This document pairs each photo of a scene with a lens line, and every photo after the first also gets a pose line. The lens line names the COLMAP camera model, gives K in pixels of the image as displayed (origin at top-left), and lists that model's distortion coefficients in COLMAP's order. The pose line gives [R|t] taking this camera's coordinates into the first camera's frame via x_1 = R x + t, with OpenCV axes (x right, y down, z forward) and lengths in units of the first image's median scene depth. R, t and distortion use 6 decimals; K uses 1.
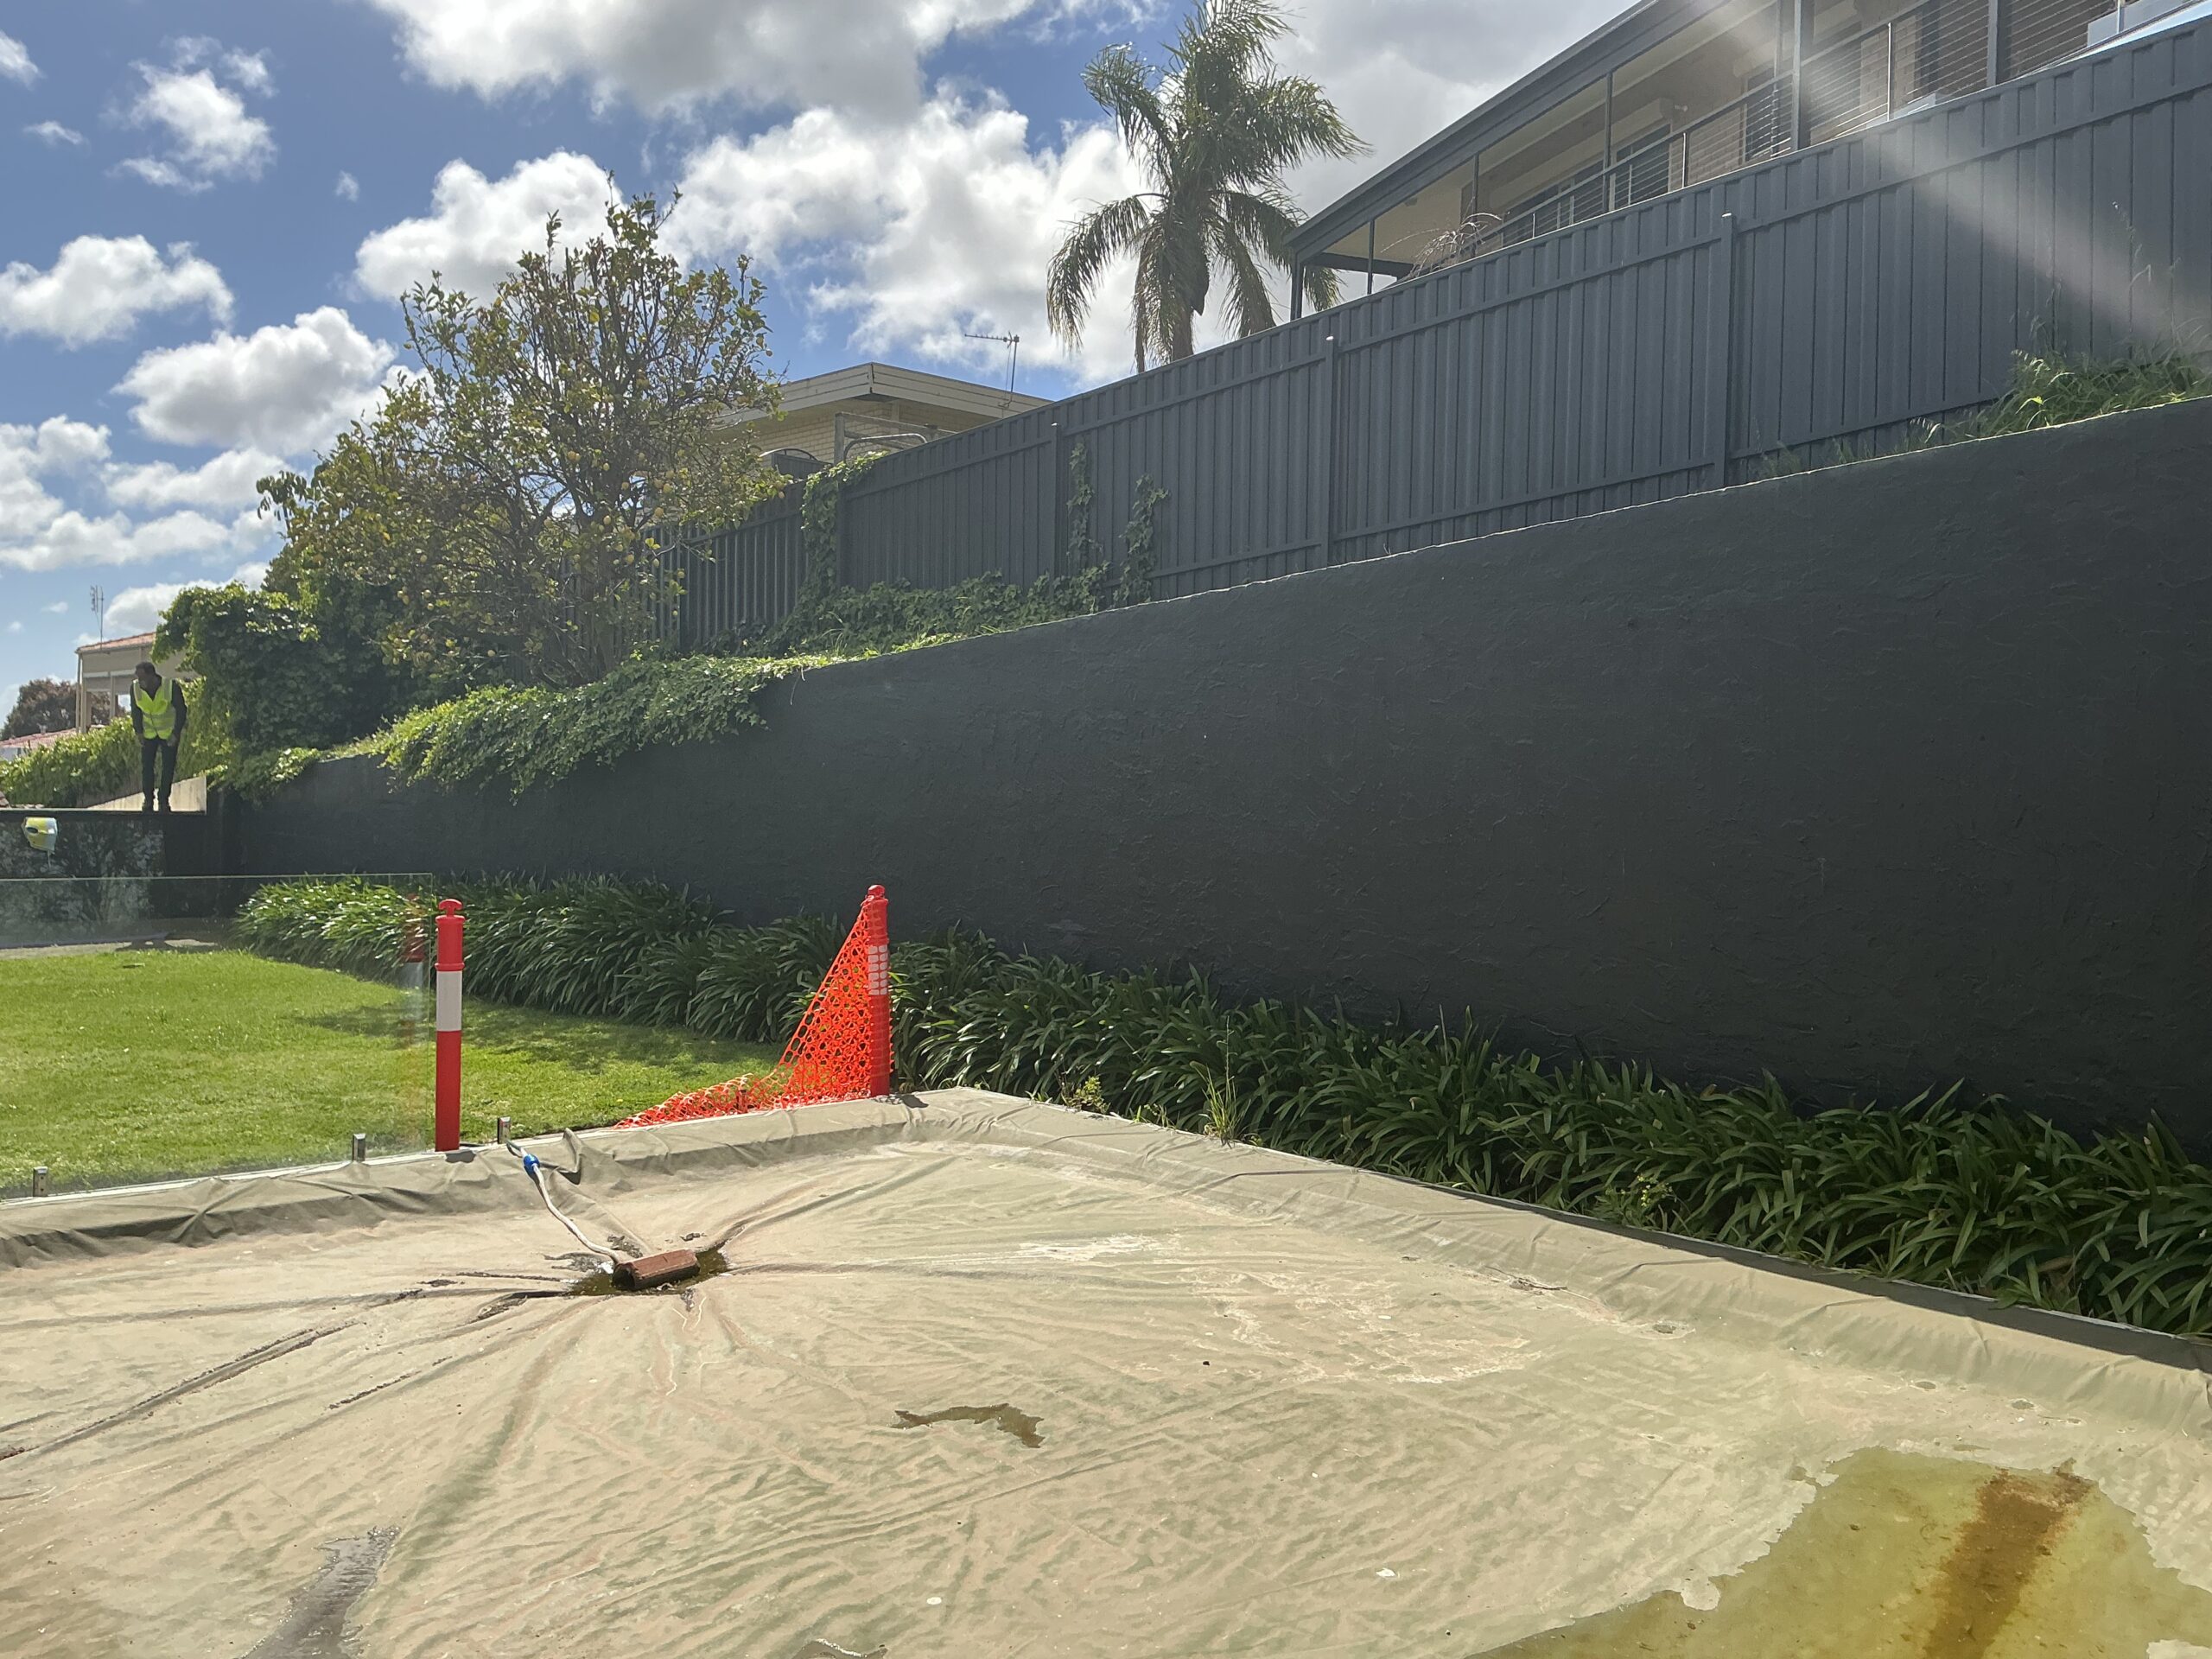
lens RADIAL K [[1836.3, 0, 1106.0], [0, 1836.3, 829.5], [0, 0, 1]] dist [0.157571, -0.345830]
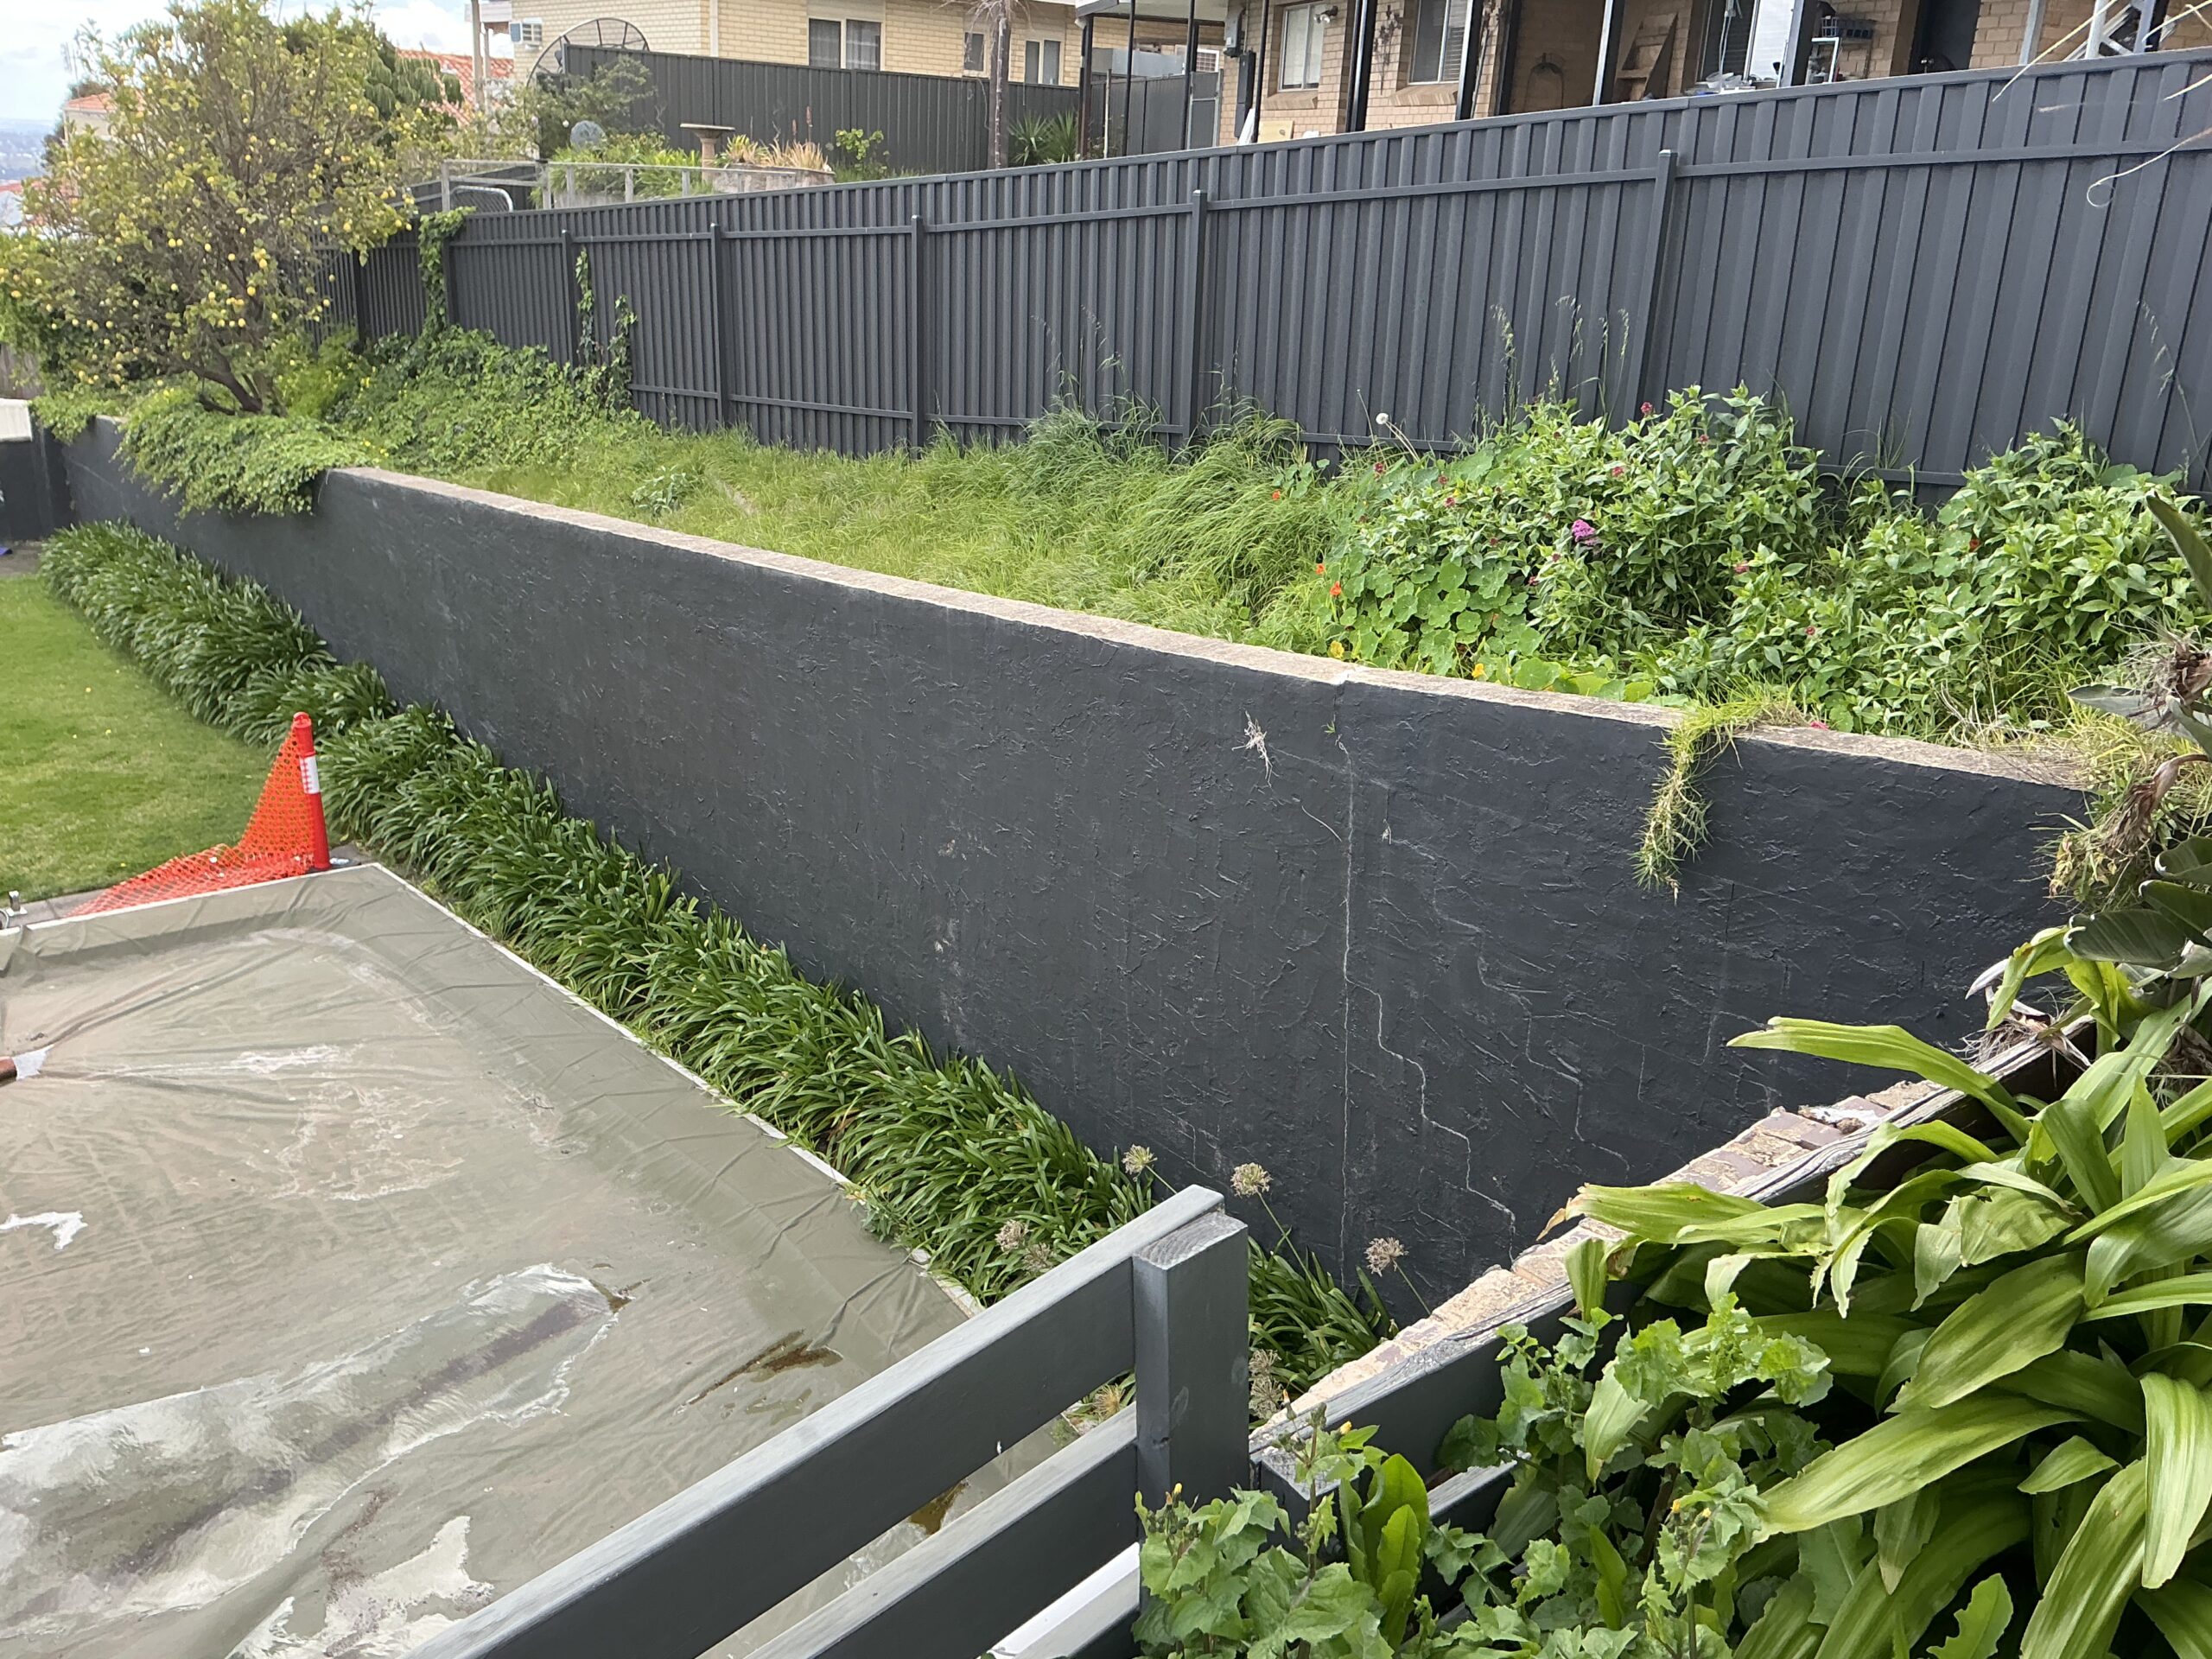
lens RADIAL K [[1836.3, 0, 1106.0], [0, 1836.3, 829.5], [0, 0, 1]] dist [0.157571, -0.345830]
pose [[0.998037, 0.041734, -0.046692, 0.393704], [-0.025560, 0.952116, 0.304667, -0.237827], [0.057171, -0.302876, 0.951314, -0.202195]]
